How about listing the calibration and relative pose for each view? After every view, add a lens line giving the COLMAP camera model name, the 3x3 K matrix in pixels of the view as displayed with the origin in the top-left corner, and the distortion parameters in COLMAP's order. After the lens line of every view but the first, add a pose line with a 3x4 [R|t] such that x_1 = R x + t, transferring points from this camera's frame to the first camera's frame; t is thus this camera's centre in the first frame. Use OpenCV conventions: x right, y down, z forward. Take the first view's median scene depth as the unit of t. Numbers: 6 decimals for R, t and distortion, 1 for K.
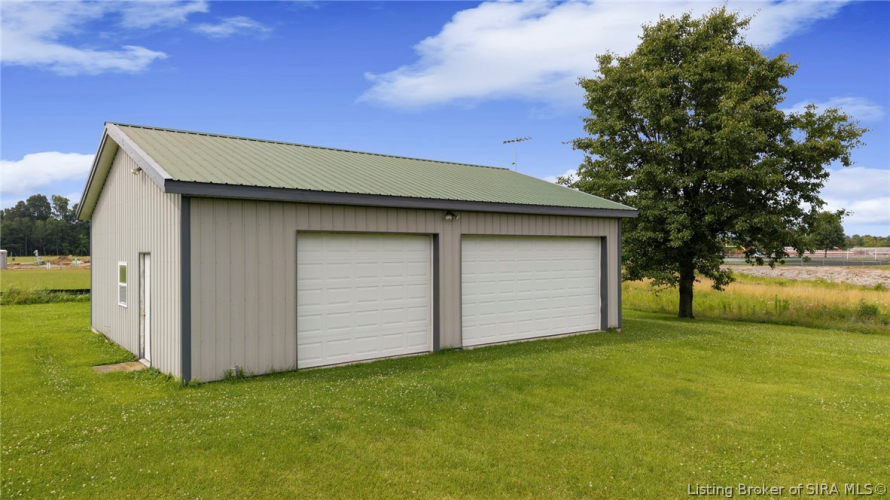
lens RADIAL K [[616.1, 0, 445.0], [0, 616.1, 250.0], [0, 0, 1]] dist [0.003542, -0.002014]
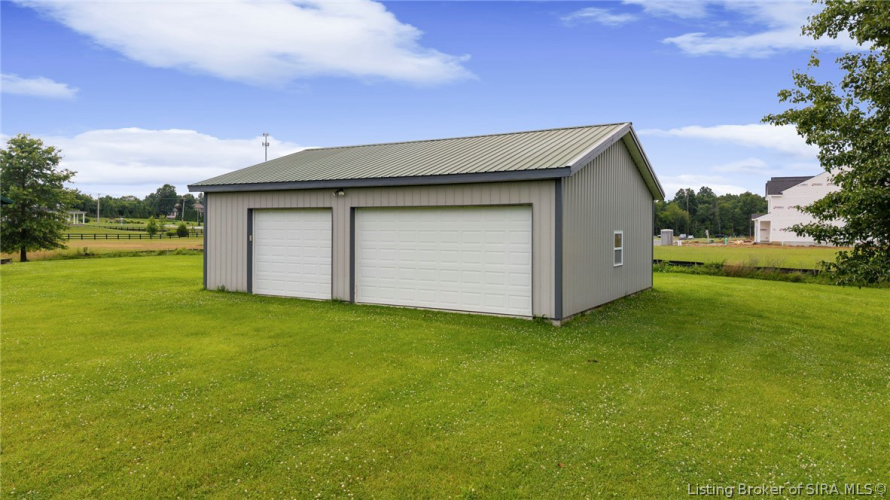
lens RADIAL K [[616.1, 0, 445.0], [0, 616.1, 250.0], [0, 0, 1]] dist [0.003542, -0.002014]
pose [[0.349717, 0.032964, -0.936275, 1.233928], [-0.008533, 0.999451, 0.032001, 0.018441], [0.936817, -0.003202, 0.349806, 0.764720]]
